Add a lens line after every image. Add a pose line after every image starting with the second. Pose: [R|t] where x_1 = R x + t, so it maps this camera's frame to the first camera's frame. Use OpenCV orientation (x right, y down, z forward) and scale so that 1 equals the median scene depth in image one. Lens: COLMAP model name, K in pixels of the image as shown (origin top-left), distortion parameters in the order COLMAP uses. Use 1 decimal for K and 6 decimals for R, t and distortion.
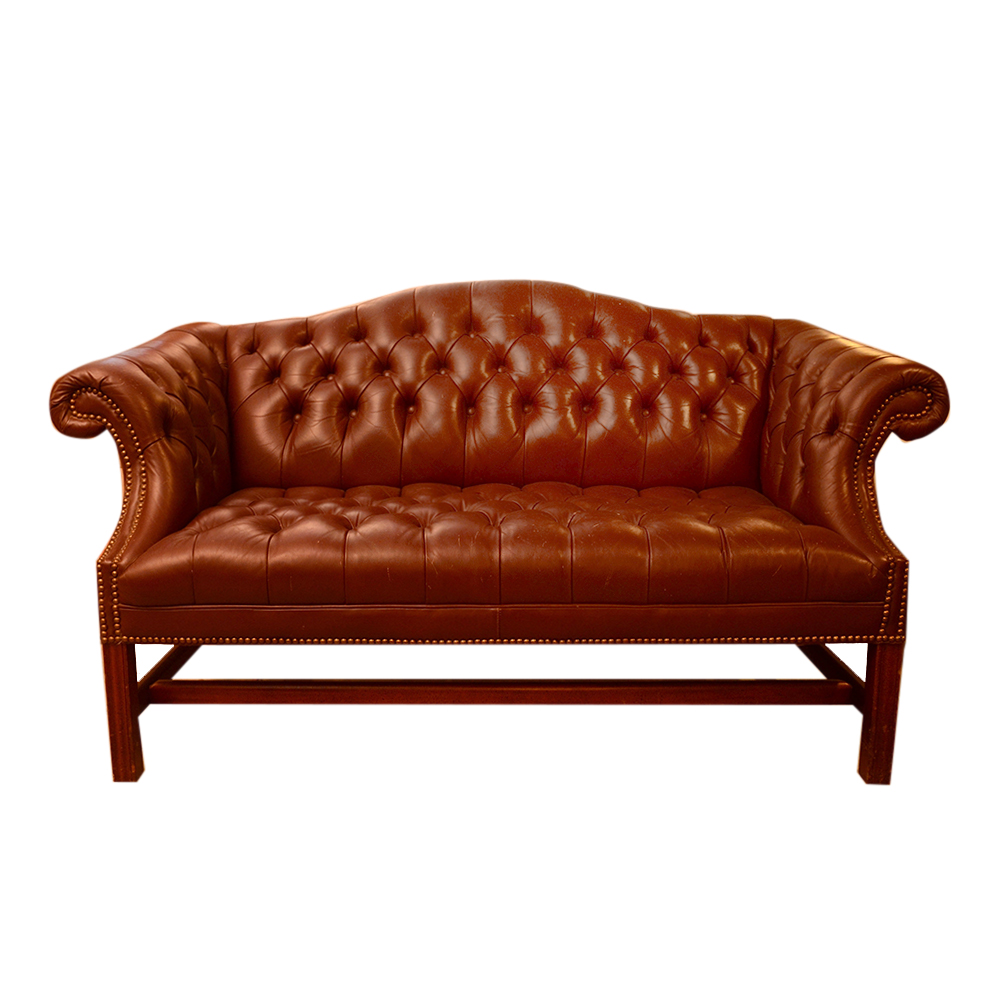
lens RADIAL K [[966.1, 0, 463.9], [0, 966.1, 478.7], [0, 0, 1]] dist [-0.092596, 0.000000]
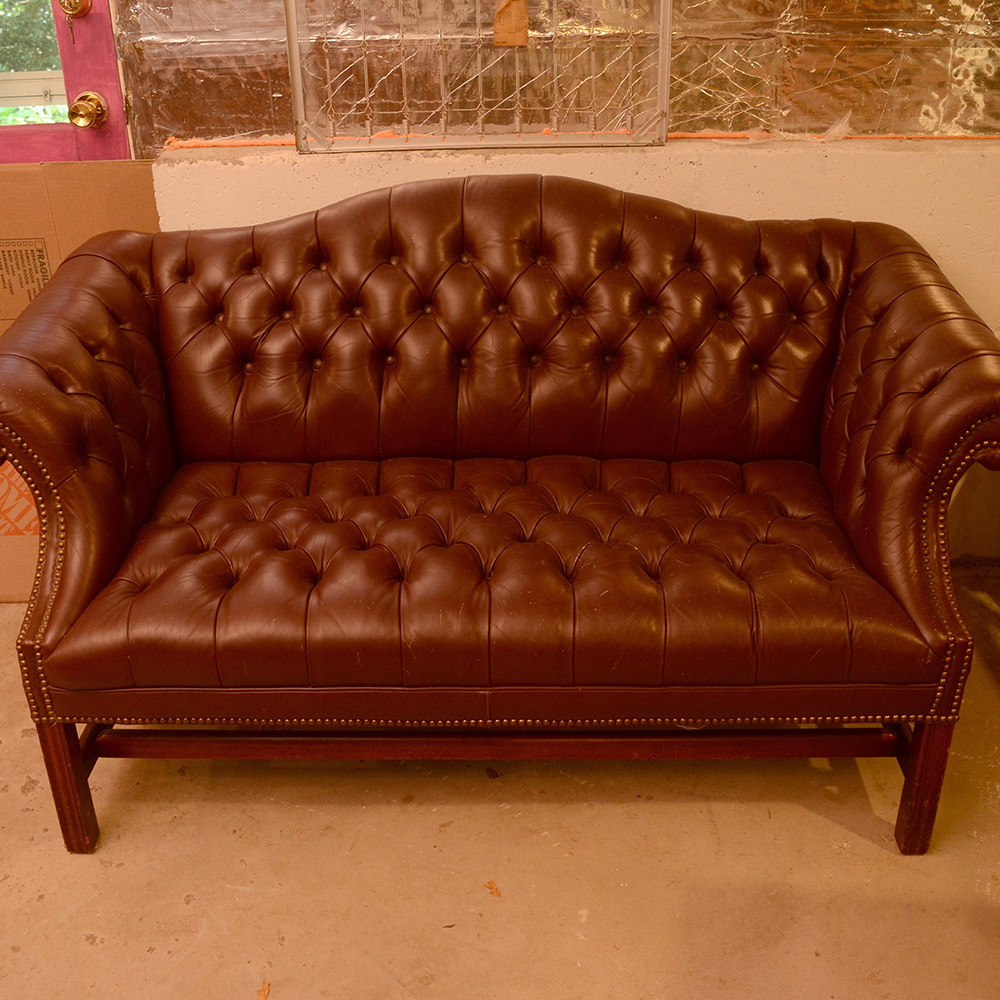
lens RADIAL K [[1170.2, 0, 503.0], [0, 1170.2, 501.8], [0, 0, 1]] dist [-0.083731, 0.000000]
pose [[0.999944, -0.009130, 0.005300, 0.033501], [0.007092, 0.952850, 0.303359, -0.255364], [-0.007820, -0.303305, 0.952861, 0.041802]]
